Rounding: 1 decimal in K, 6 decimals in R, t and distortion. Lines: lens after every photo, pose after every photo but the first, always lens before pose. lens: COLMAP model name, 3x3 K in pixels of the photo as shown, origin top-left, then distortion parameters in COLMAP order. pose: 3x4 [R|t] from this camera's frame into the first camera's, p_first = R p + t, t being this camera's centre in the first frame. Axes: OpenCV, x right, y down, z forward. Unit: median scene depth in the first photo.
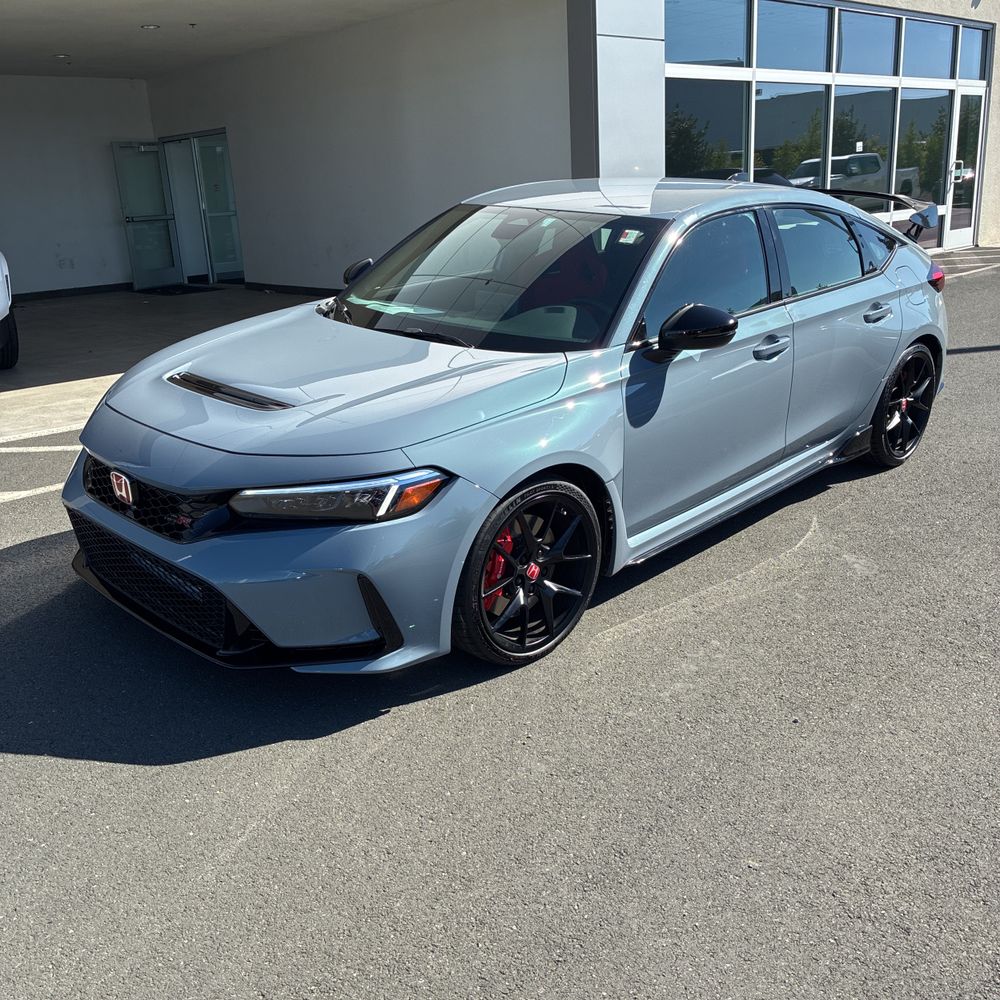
lens RADIAL K [[1011.9, 0, 497.2], [0, 1011.9, 503.8], [0, 0, 1]] dist [0.015016, 0.000000]
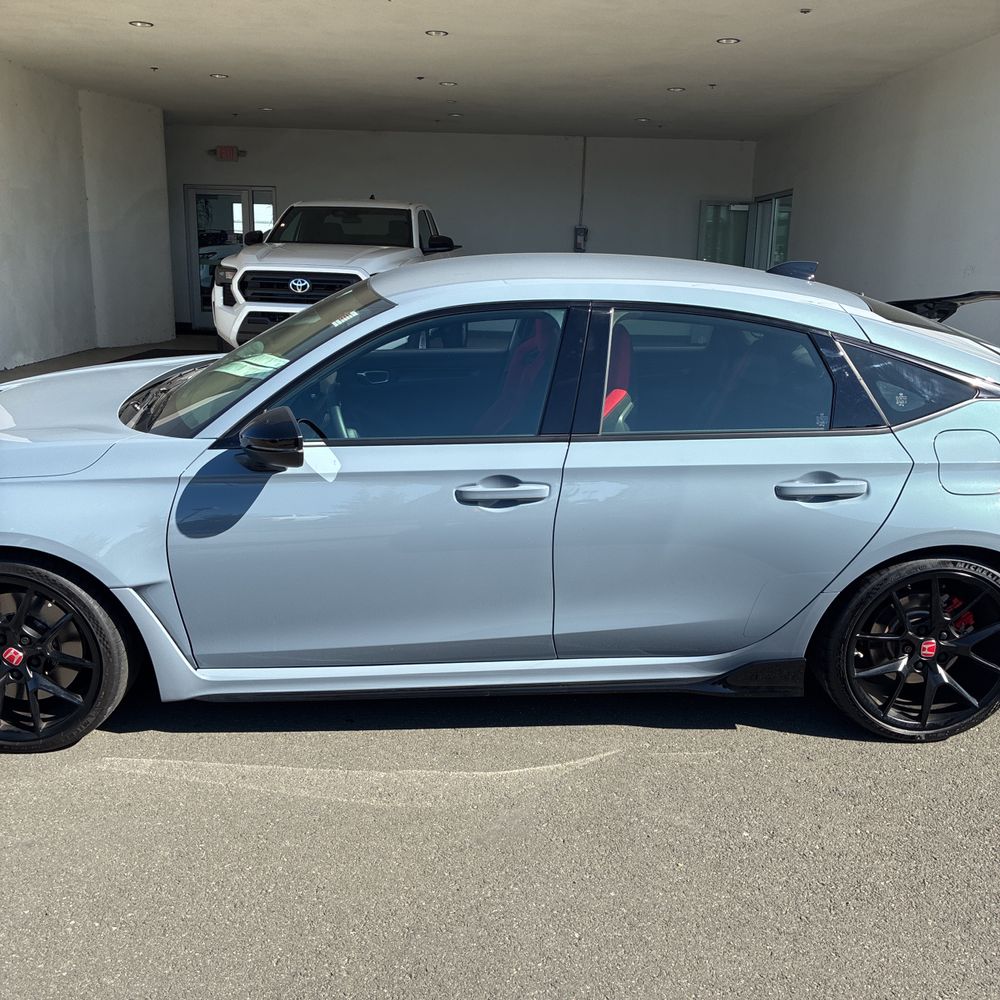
lens RADIAL K [[1011.9, 0, 499.9], [0, 1011.9, 509.9], [0, 0, 1]] dist [0.015016, 0.000000]
pose [[0.732462, 0.231513, -0.640235, 0.752250], [-0.262430, 0.963743, 0.048262, -0.180629], [0.628195, 0.132667, 0.766662, 0.454824]]
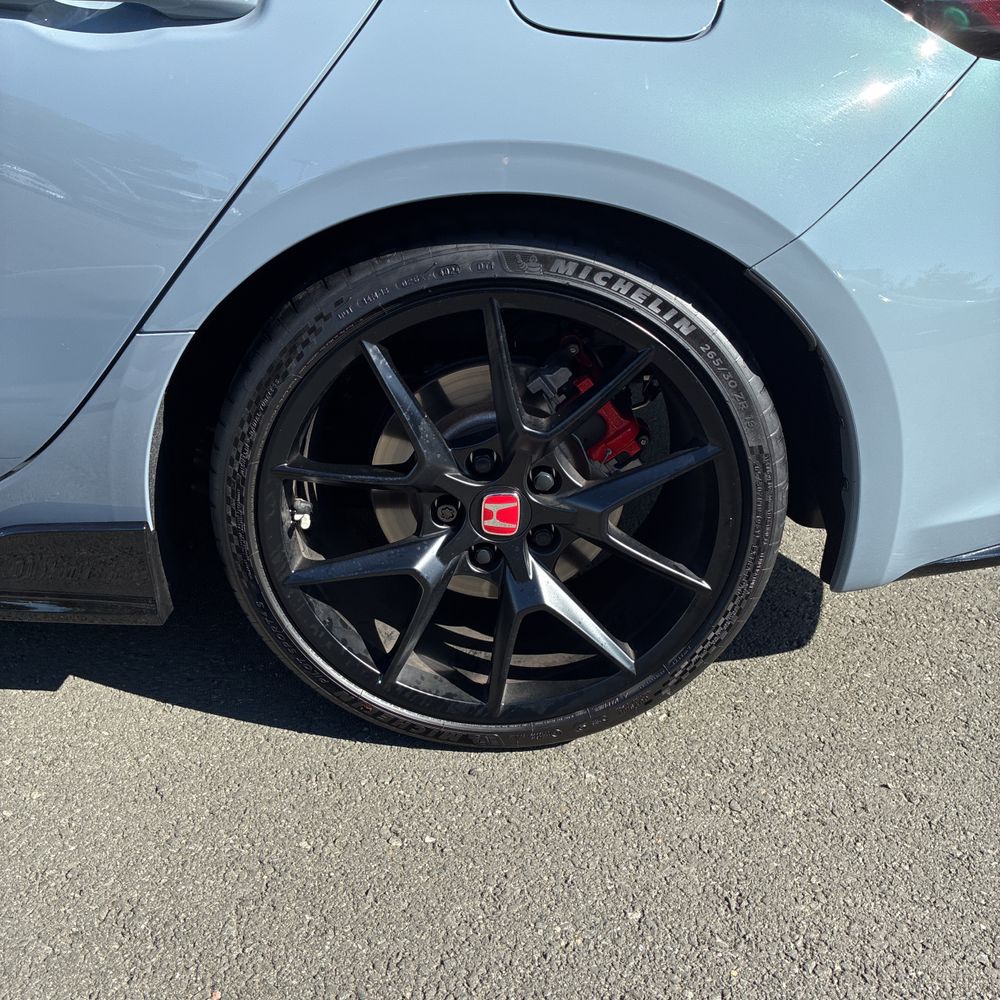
lens RADIAL K [[1011.9, 0, 495.3], [0, 1011.9, 492.4], [0, 0, 1]] dist [0.015016, 0.000000]
pose [[0.711539, 0.346392, -0.611330, 0.687819], [-0.306123, 0.935951, 0.174025, -0.181040], [0.632456, 0.063317, 0.772004, 1.062916]]
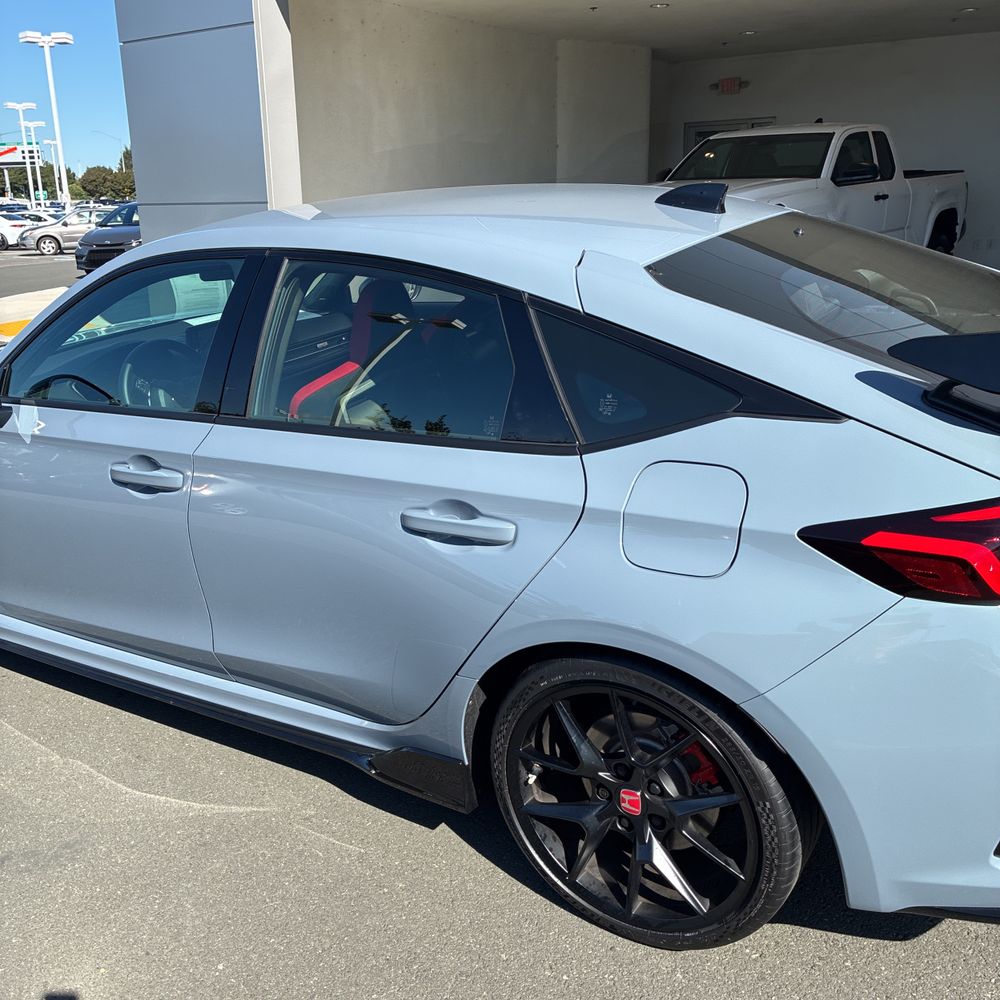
lens RADIAL K [[1011.9, 0, 489.4], [0, 1011.9, 494.9], [0, 0, 1]] dist [0.015016, 0.000000]
pose [[0.201276, 0.324244, -0.924313, 0.913612], [-0.284304, 0.922342, 0.261643, -0.375575], [0.937368, 0.210123, 0.277829, 1.050517]]
